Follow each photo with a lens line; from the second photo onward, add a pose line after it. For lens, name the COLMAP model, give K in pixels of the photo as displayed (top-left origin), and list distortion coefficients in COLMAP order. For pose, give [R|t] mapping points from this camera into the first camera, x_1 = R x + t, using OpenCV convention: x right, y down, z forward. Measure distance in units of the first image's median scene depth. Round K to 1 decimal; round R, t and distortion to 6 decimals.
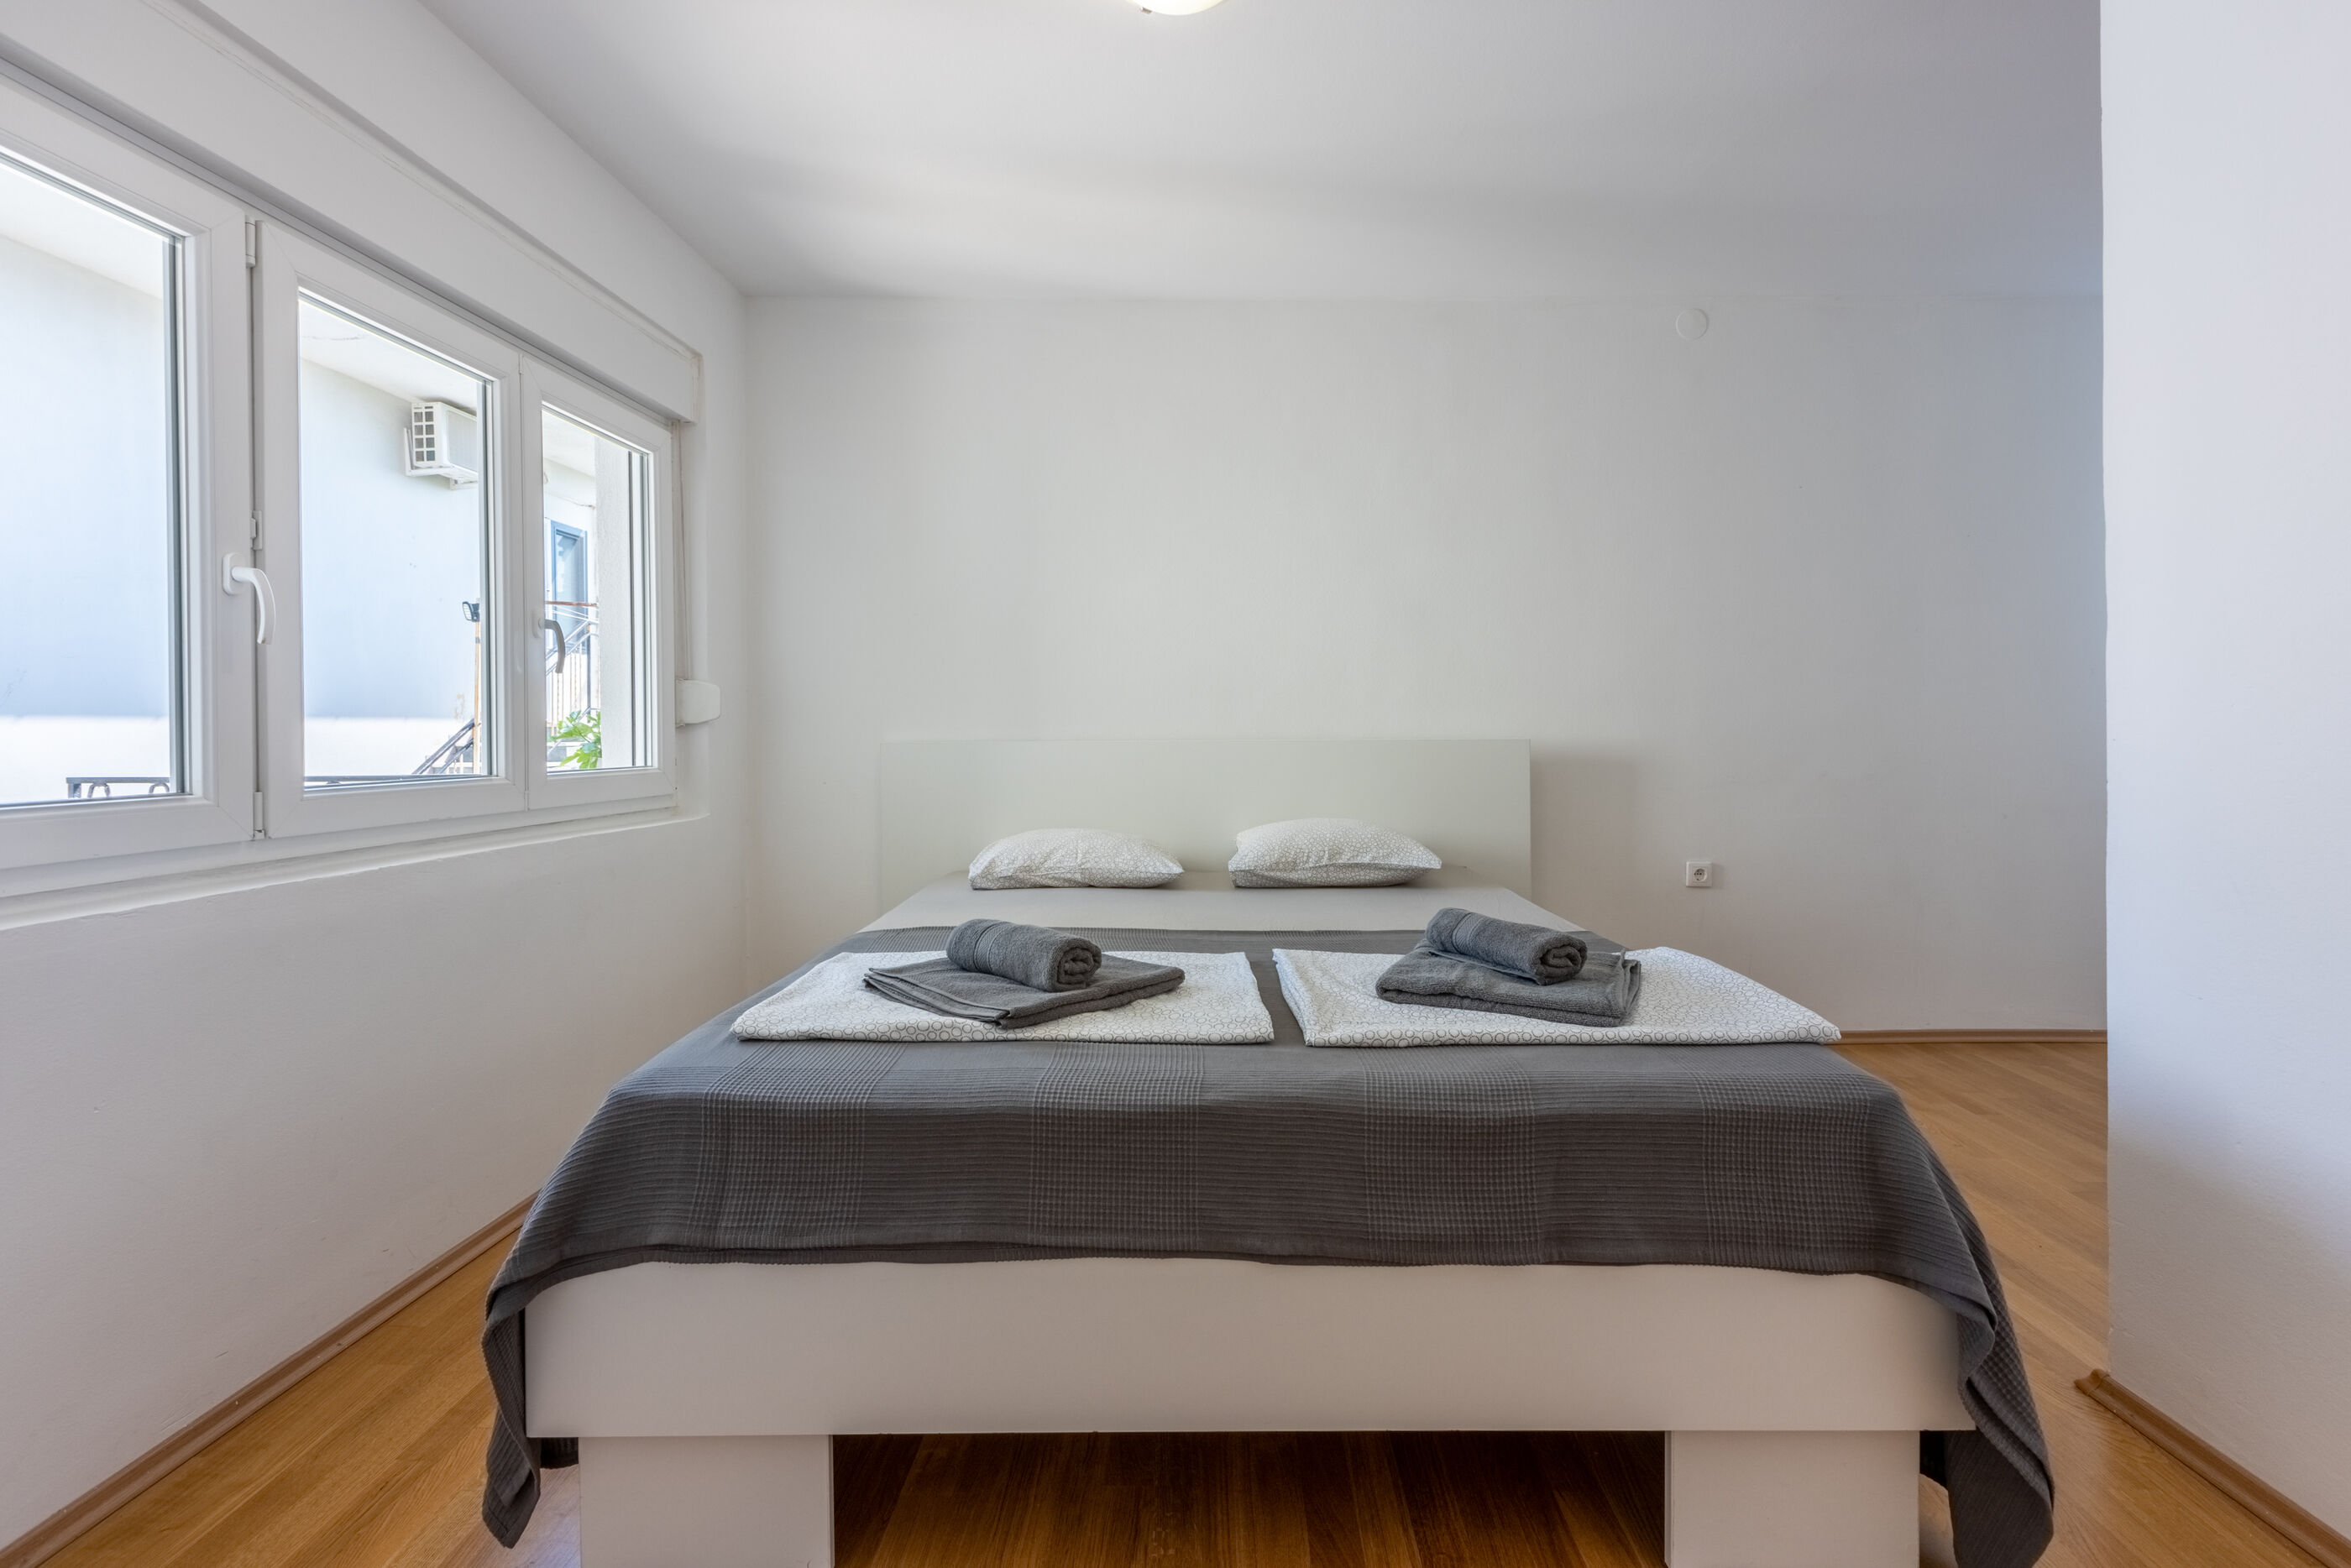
lens RADIAL K [[1049.6, 0, 1175.4], [0, 1049.6, 783.8], [0, 0, 1]] dist [0.000278, -0.000539]
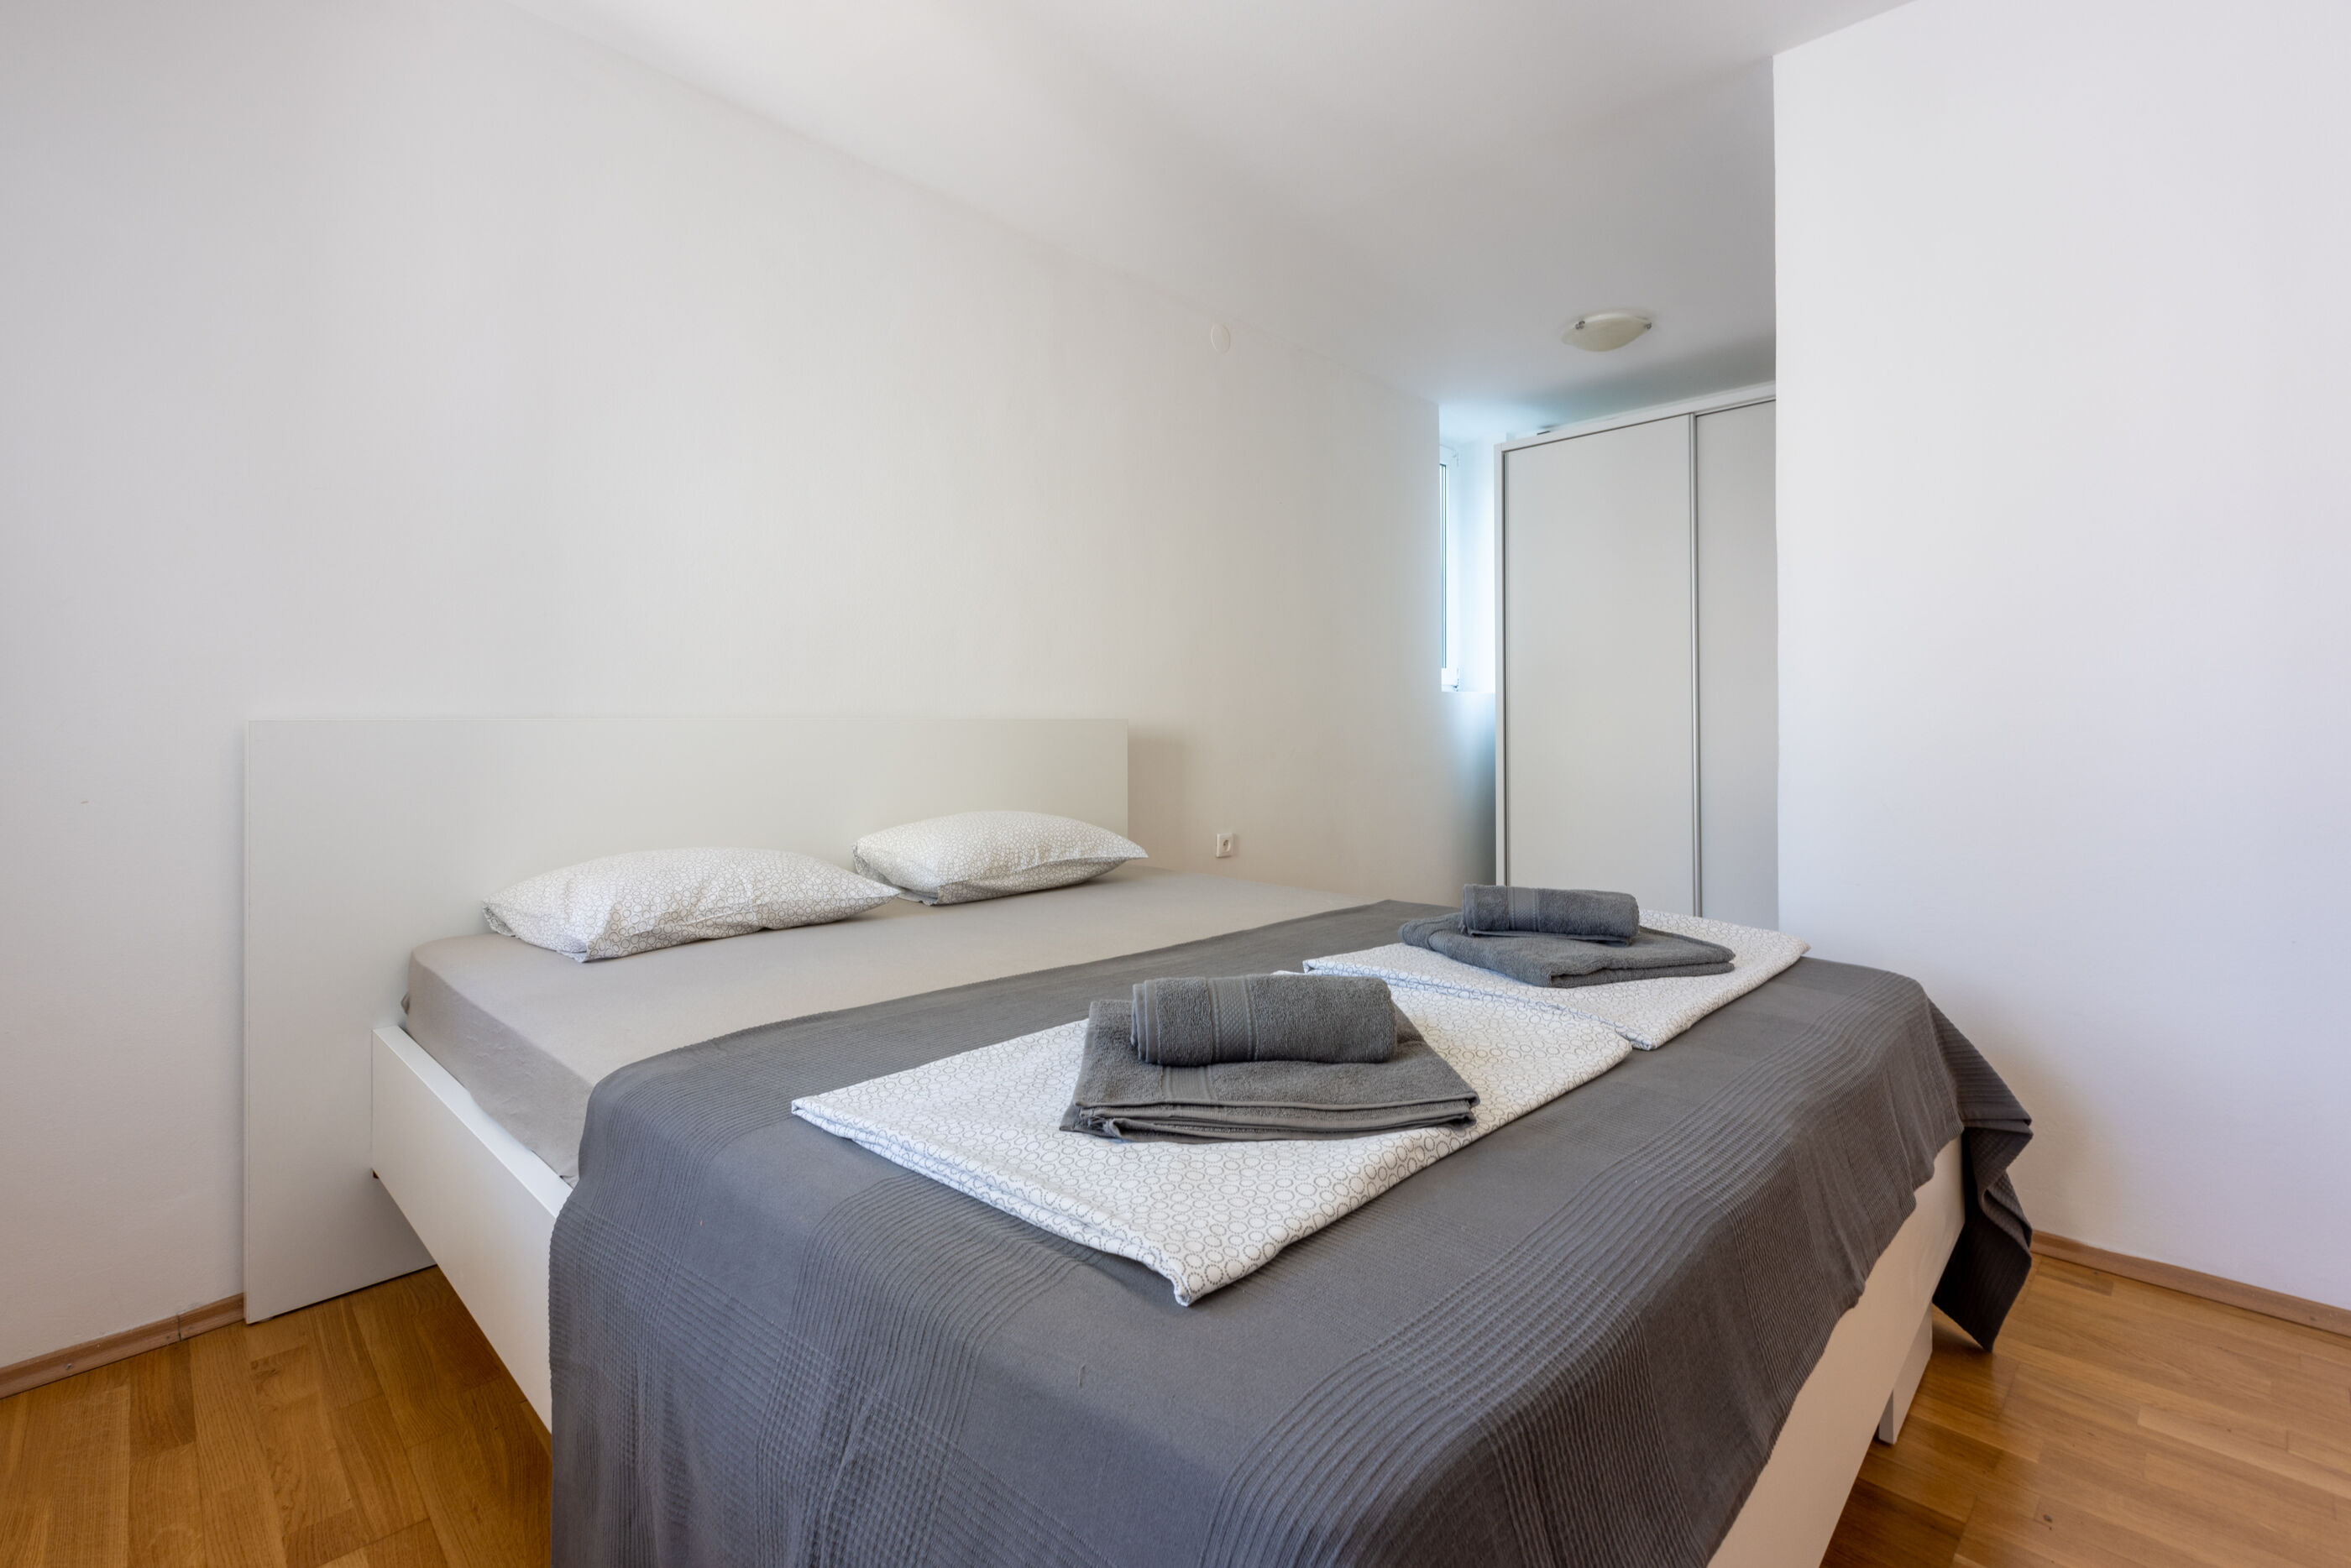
lens RADIAL K [[1049.6, 0, 1178.0], [0, 1049.6, 762.5], [0, 0, 1]] dist [0.000278, -0.000539]
pose [[0.681061, -0.022365, 0.731885, -0.392365], [0.032871, 0.999460, -0.000046, -0.001068], [-0.731488, 0.024089, 0.681428, 0.347295]]
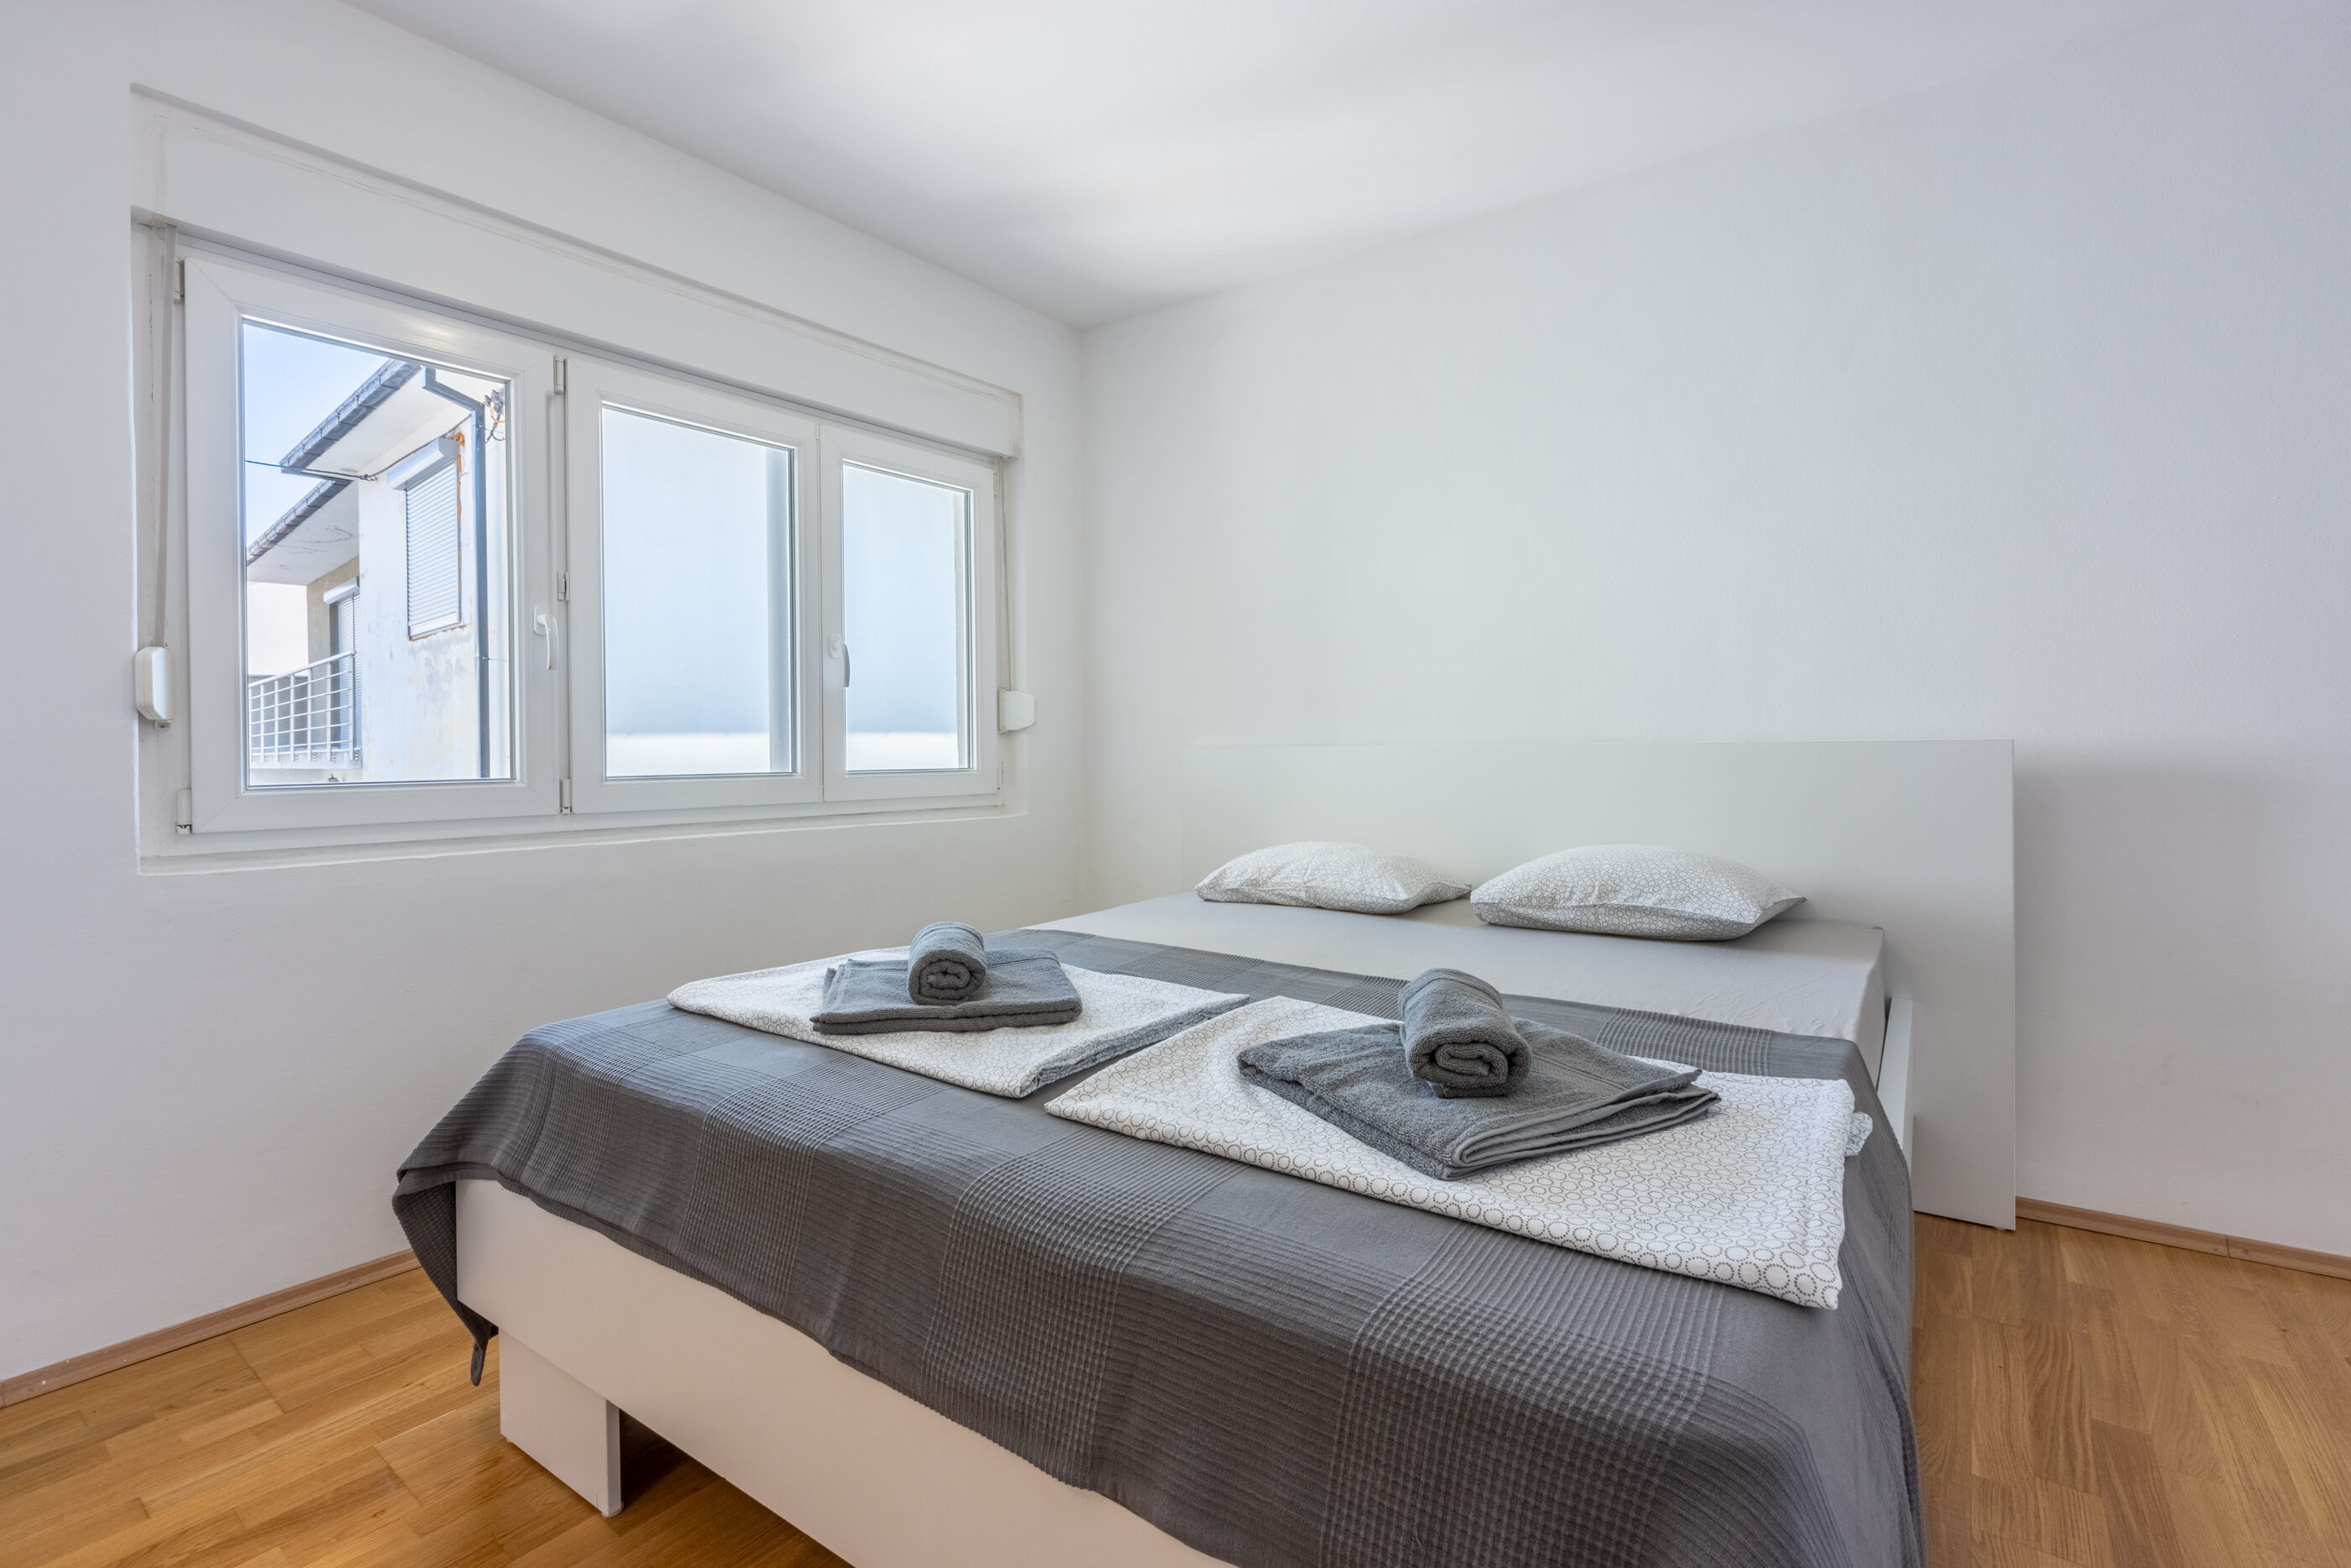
lens RADIAL K [[1049.6, 0, 1187.4], [0, 1049.6, 794.3], [0, 0, 1]] dist [0.000278, -0.000539]
pose [[0.820149, 0.022187, -0.571720, 0.336062], [-0.024942, 0.999684, 0.003015, 0.002118], [0.571606, 0.011787, 0.820443, 0.207032]]
